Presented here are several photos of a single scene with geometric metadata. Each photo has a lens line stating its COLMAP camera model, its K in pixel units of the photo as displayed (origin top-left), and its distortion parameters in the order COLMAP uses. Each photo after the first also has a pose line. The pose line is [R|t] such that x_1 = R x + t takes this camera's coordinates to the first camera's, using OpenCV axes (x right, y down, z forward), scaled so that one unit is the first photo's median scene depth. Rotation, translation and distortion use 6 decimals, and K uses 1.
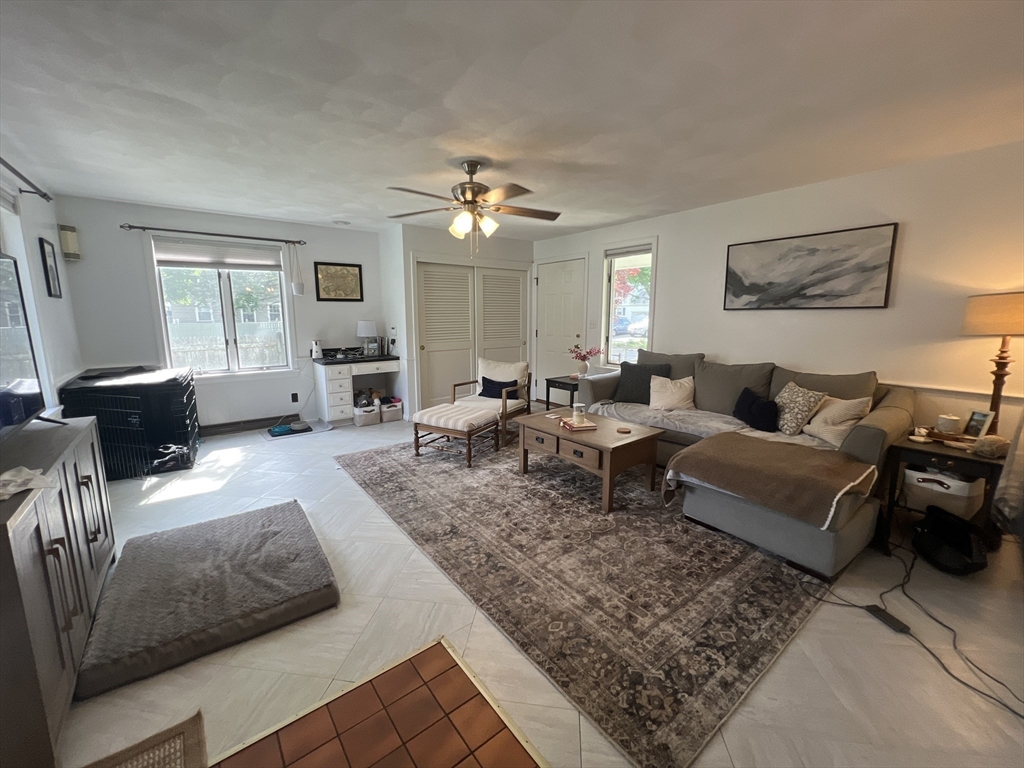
lens RADIAL K [[411.7, 0, 509.8], [0, 411.7, 381.3], [0, 0, 1]] dist [-0.007327, 0.000035]
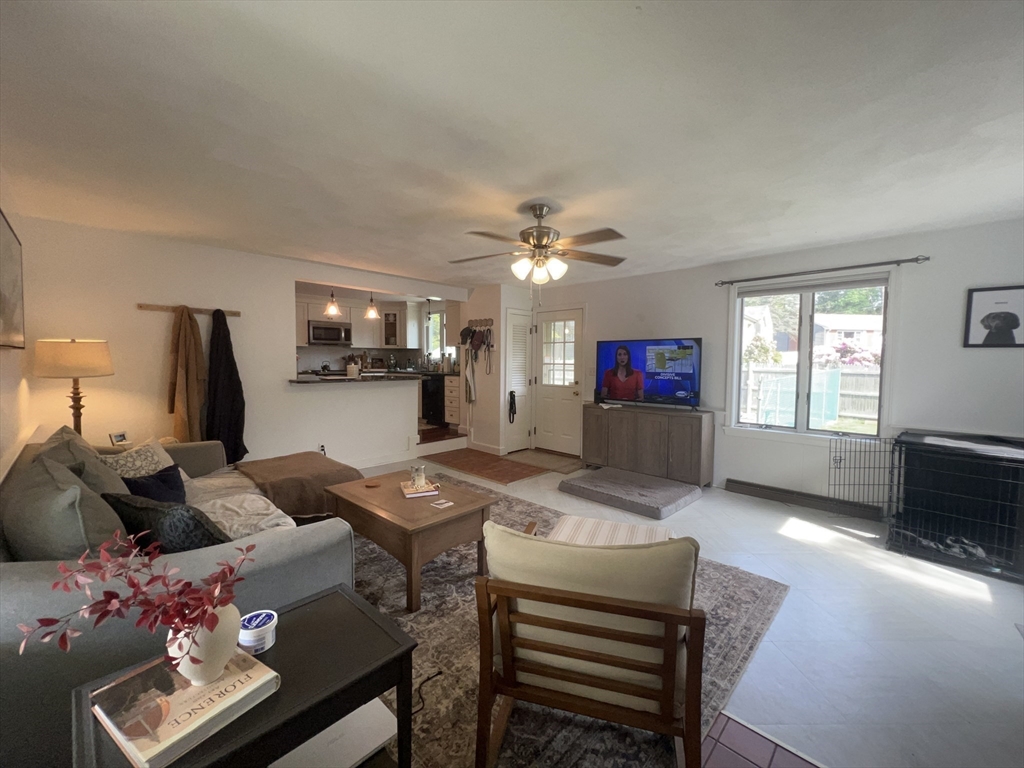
lens RADIAL K [[411.7, 0, 509.8], [0, 411.7, 381.3], [0, 0, 1]] dist [-0.007327, 0.000035]
pose [[-0.988598, -0.001279, -0.150571, 0.090306], [-0.033730, 0.976434, 0.213162, -0.252597], [0.146750, 0.215811, -0.965345, 1.515698]]
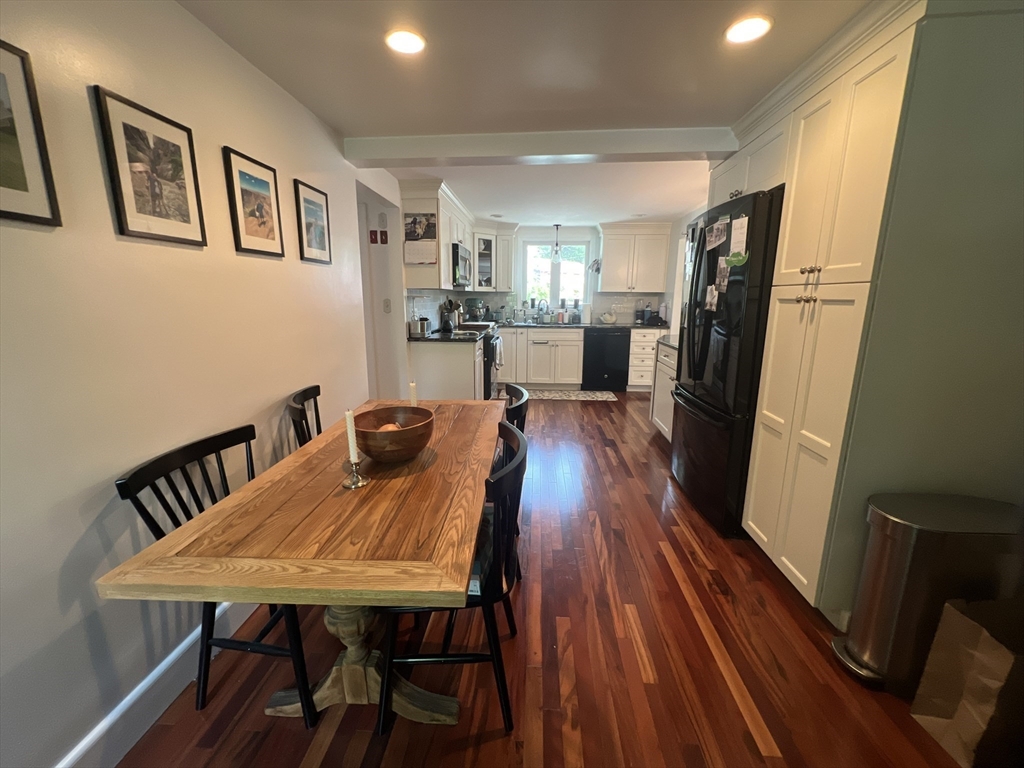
lens RADIAL K [[411.7, 0, 509.8], [0, 411.7, 381.3], [0, 0, 1]] dist [-0.007327, 0.000035]
pose [[-0.661521, 0.142439, -0.736275, 1.468080], [-0.129320, 0.945421, 0.299090, -0.092308], [0.738692, 0.293069, -0.606996, 0.379689]]
